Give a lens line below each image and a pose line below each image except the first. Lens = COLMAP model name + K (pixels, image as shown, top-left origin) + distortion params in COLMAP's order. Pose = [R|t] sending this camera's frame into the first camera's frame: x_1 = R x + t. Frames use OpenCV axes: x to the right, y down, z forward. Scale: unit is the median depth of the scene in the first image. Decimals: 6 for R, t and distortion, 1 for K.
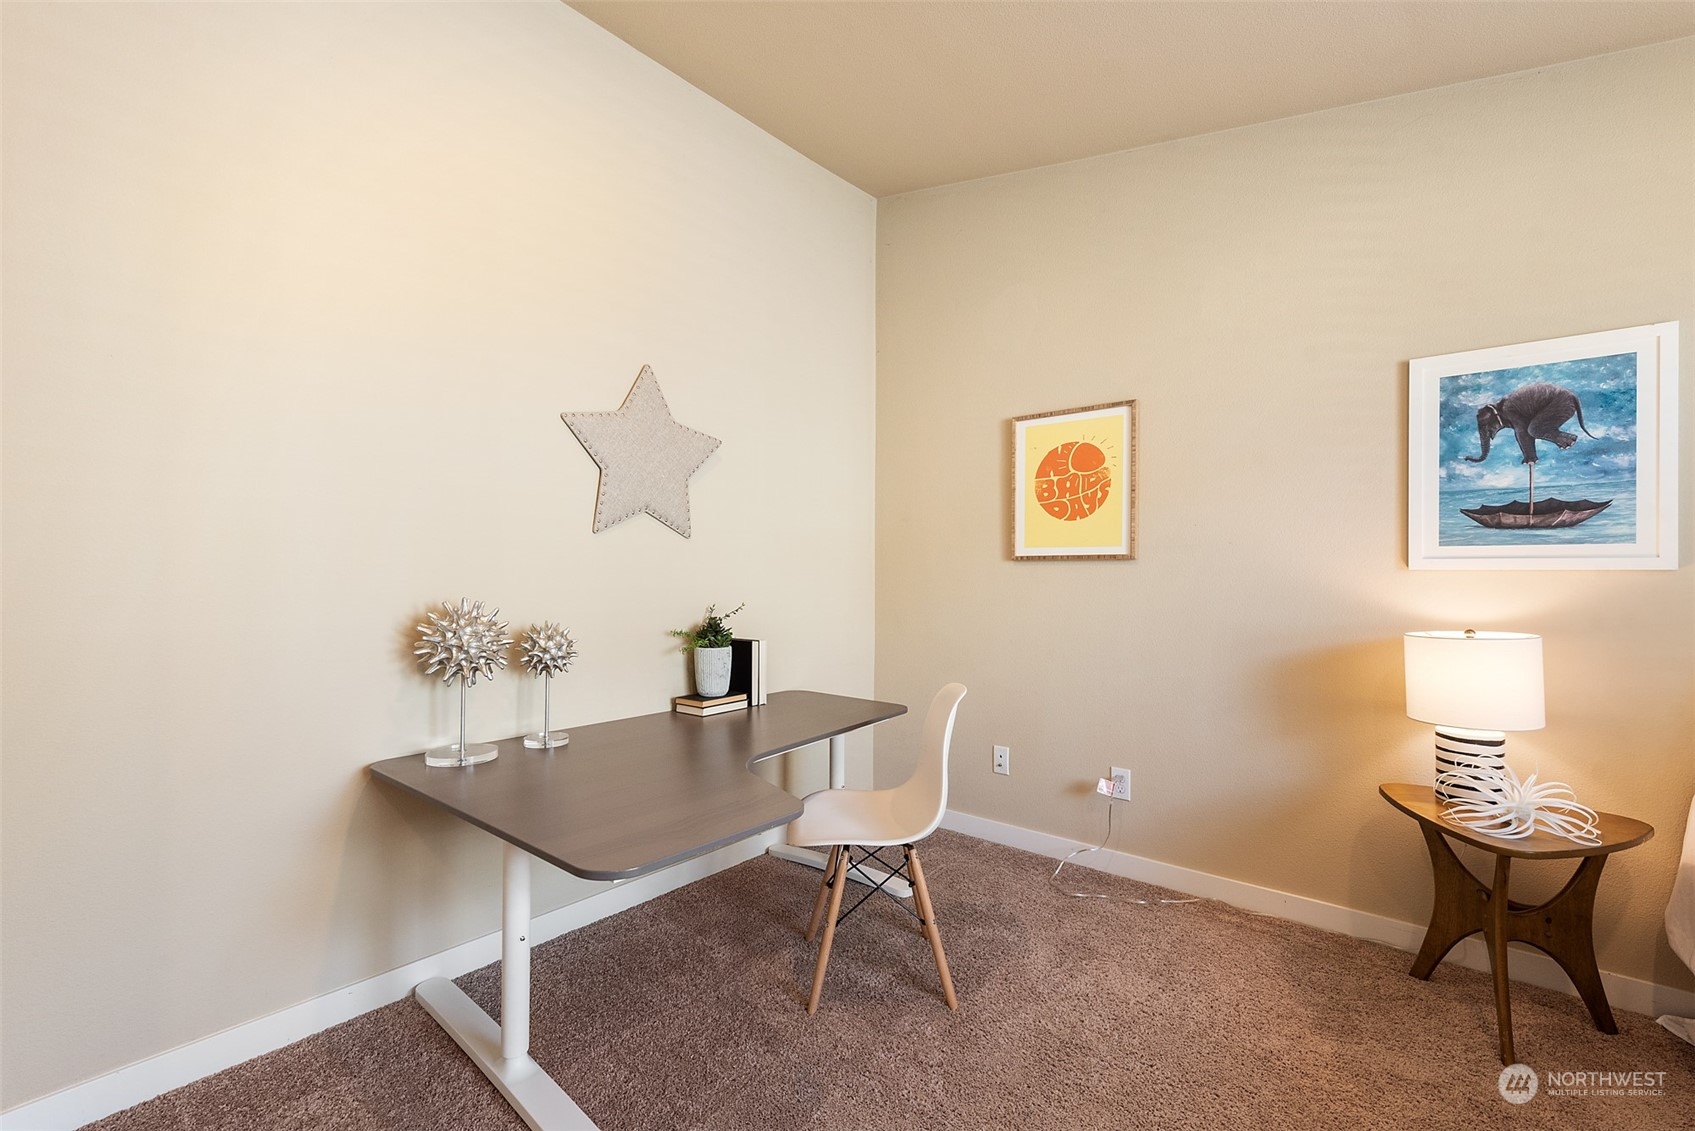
lens RADIAL K [[746.9, 0, 846.6], [0, 746.9, 572.2], [0, 0, 1]] dist [0.015369, -0.003097]
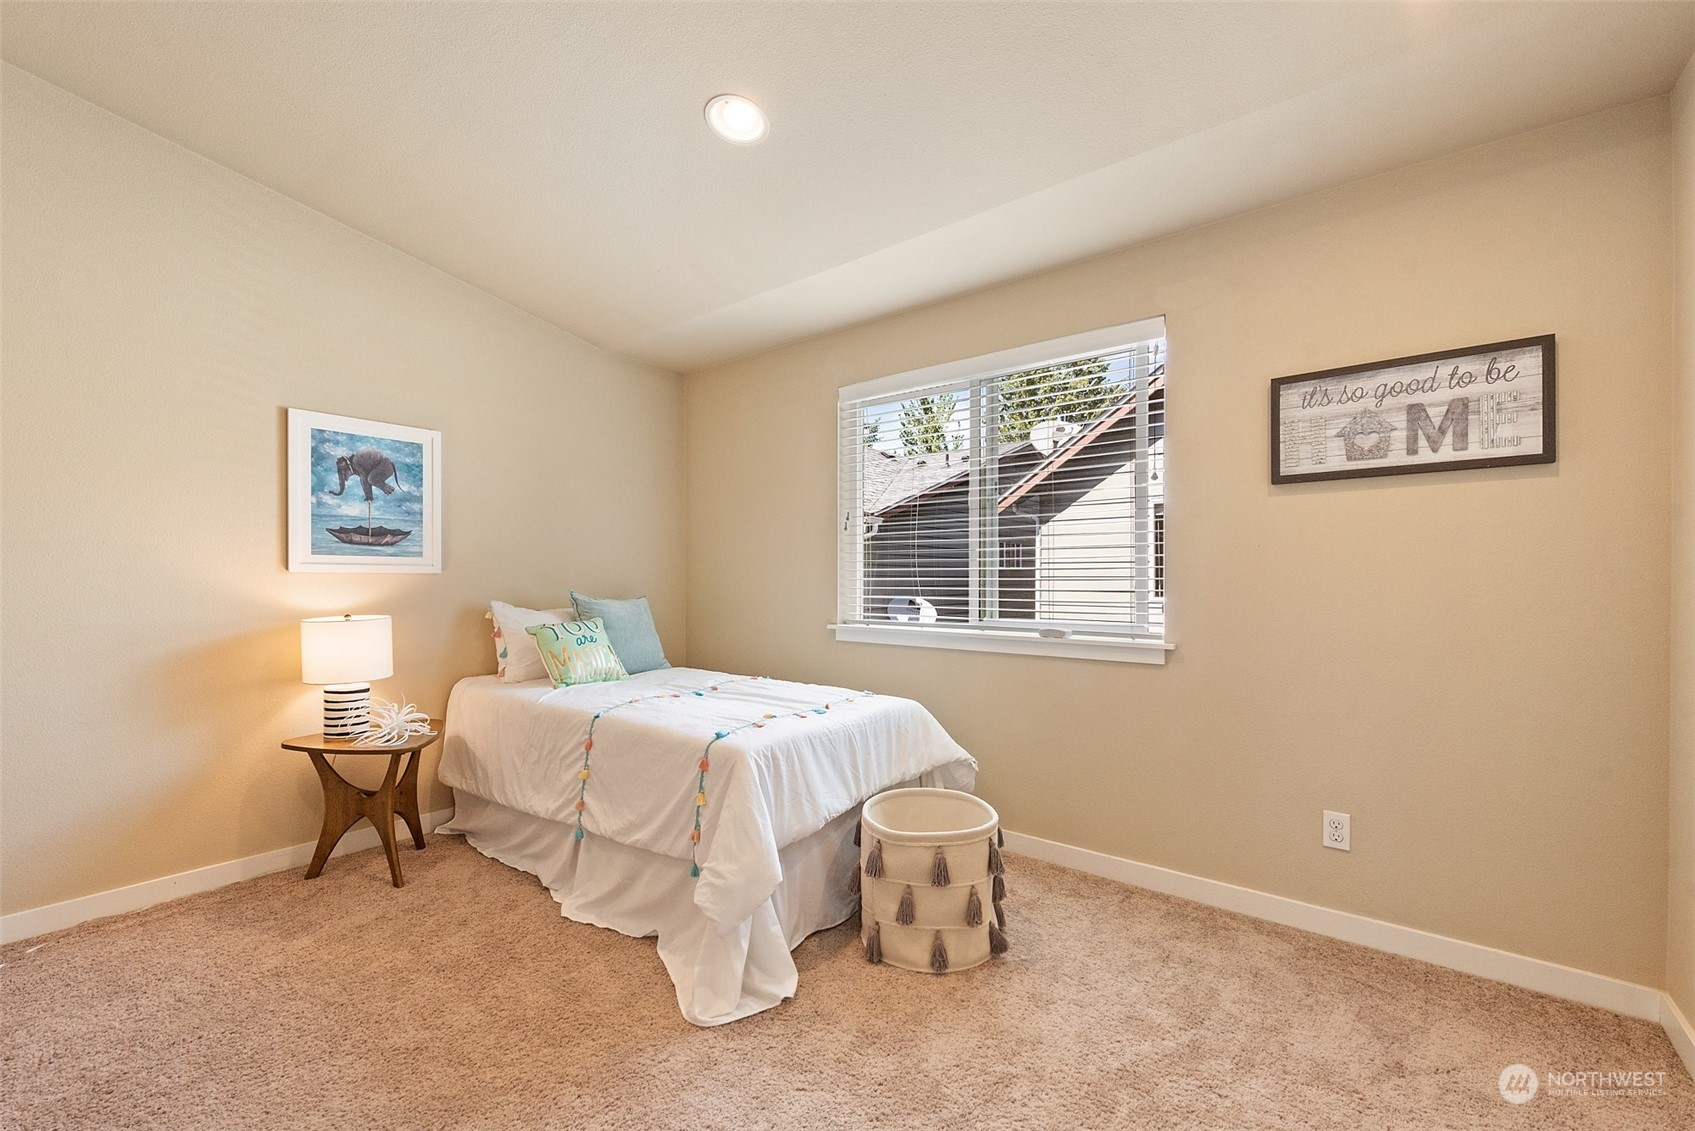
lens RADIAL K [[696.6, 0, 843.4], [0, 696.6, 579.4], [0, 0, 1]] dist [0.017709, -0.001465]
pose [[-0.023131, -0.006706, 0.999710, -0.492906], [-0.006274, 0.999959, 0.006562, -0.005047], [-0.999713, -0.006120, -0.023172, 0.090603]]
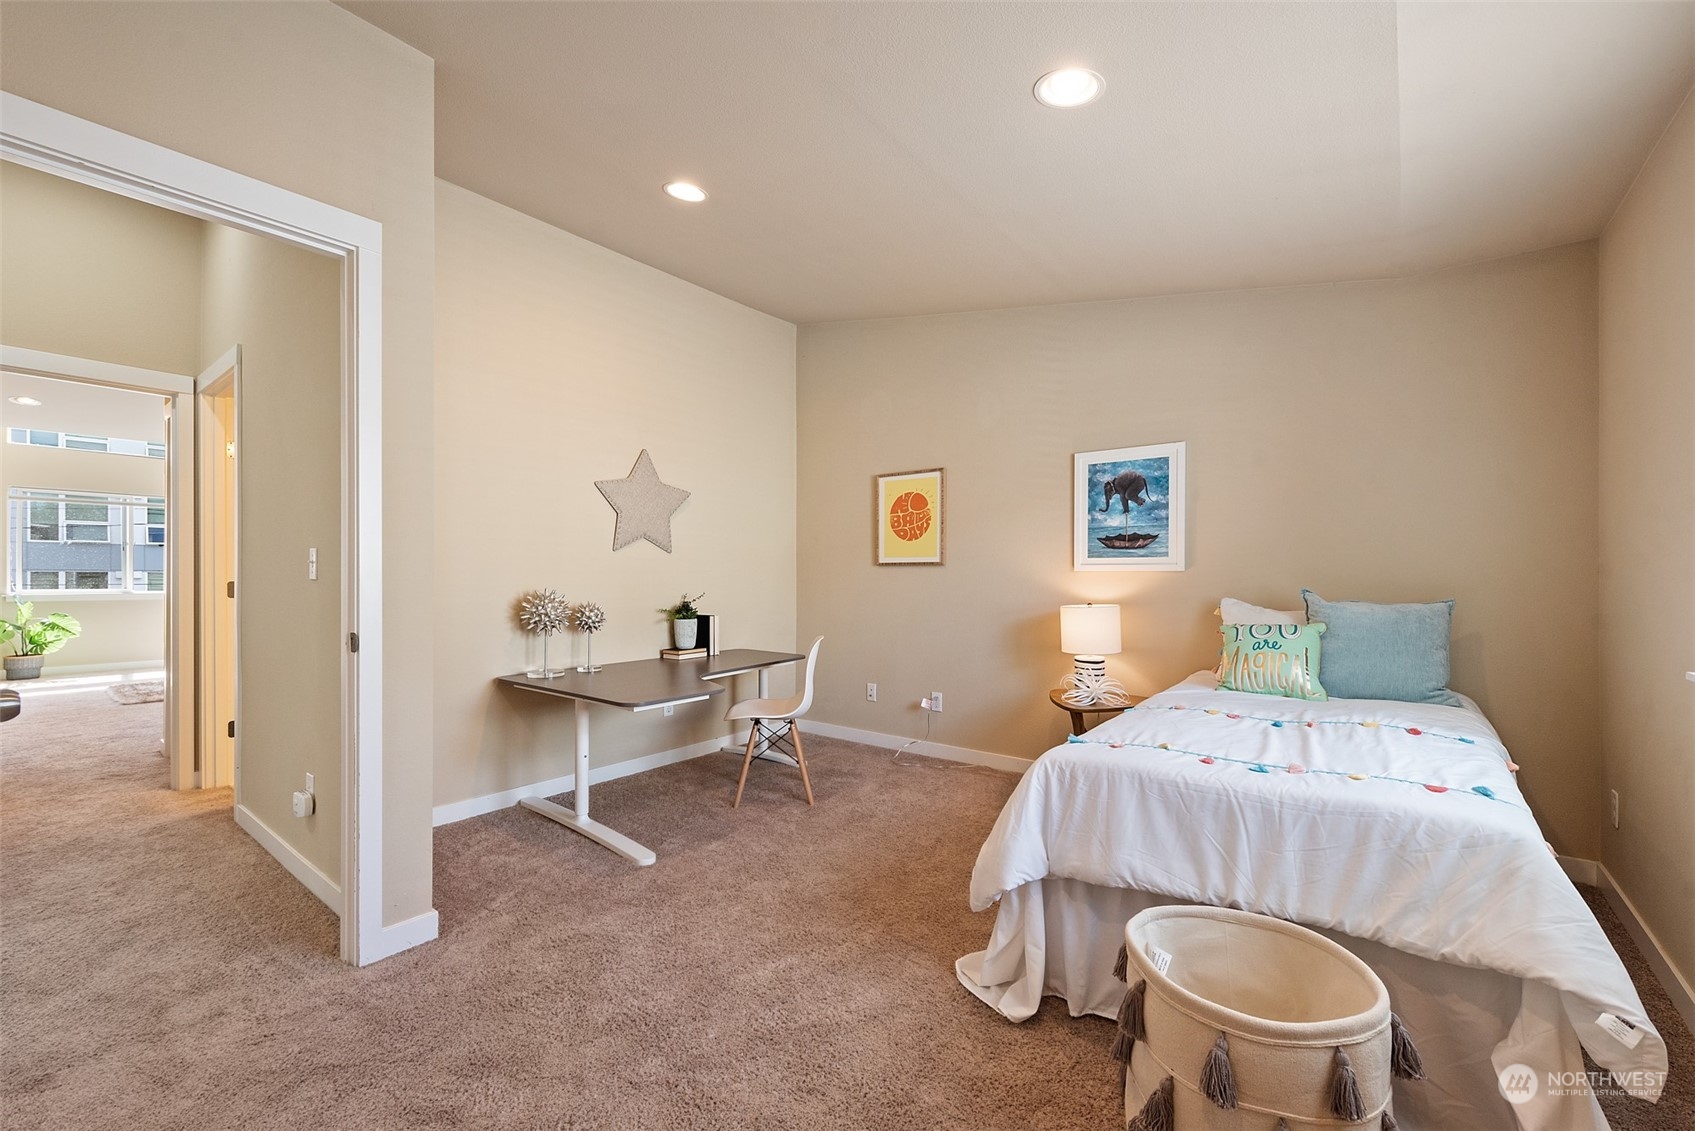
lens RADIAL K [[696.6, 0, 840.7], [0, 696.6, 579.4], [0, 0, 1]] dist [0.017709, -0.001465]
pose [[0.999803, -0.003275, 0.019599, 0.167304], [0.003091, 0.999951, 0.009421, -0.001252], [-0.019629, -0.009358, 0.999764, -0.680287]]
